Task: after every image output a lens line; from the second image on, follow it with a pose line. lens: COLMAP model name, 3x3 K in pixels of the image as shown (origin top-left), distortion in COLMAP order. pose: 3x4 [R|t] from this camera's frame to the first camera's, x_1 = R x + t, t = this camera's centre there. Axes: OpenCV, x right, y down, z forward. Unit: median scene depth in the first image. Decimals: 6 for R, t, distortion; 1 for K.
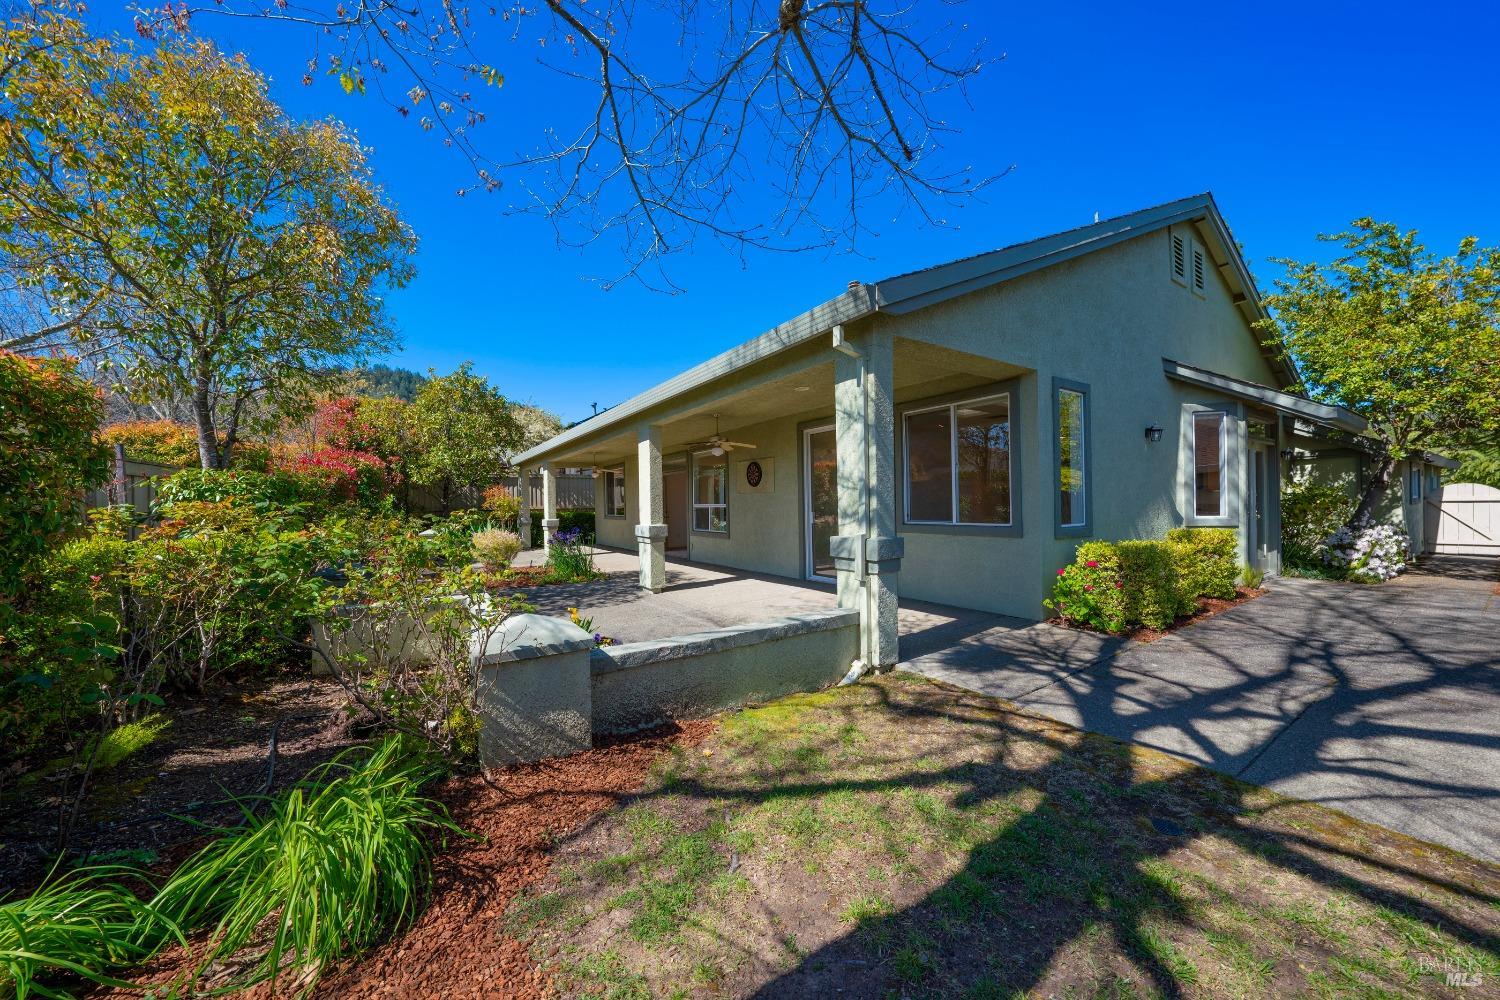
lens RADIAL K [[557.7, 0, 747.2], [0, 557.7, 509.3], [0, 0, 1]] dist [-0.016827, 0.003159]
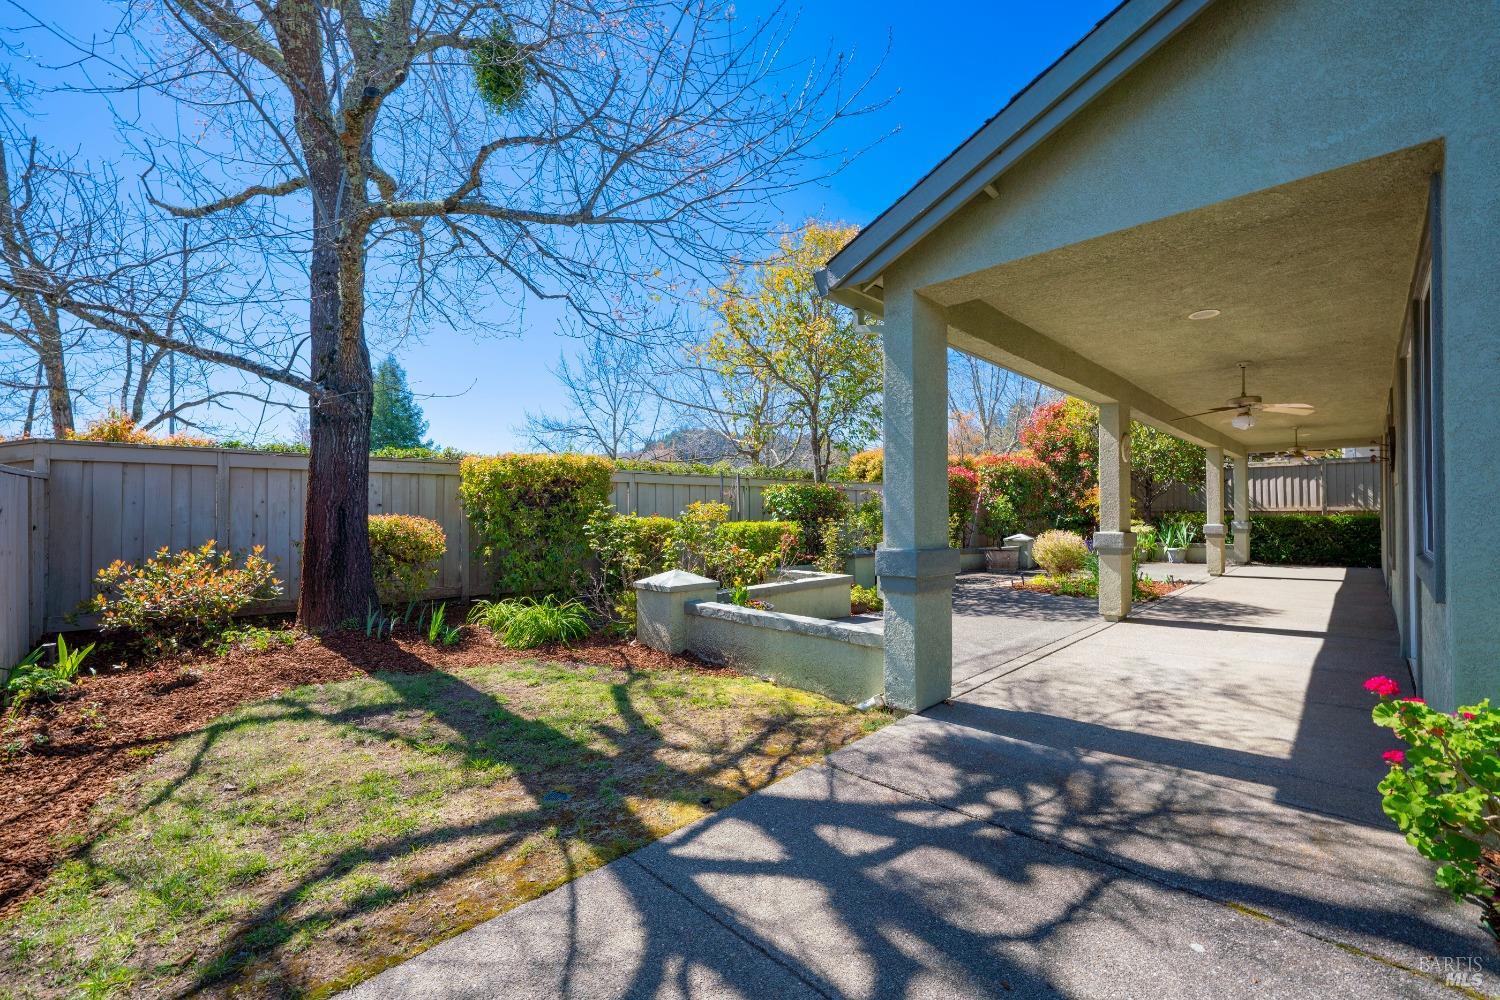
lens RADIAL K [[623.5, 0, 748.9], [0, 623.5, 505.9], [0, 0, 1]] dist [-0.009169, 0.000535]
pose [[0.170622, 0.014321, -0.985232, 1.362211], [-0.012972, 0.999840, 0.012287, -0.032184], [0.985251, 0.010684, 0.170781, 0.756146]]
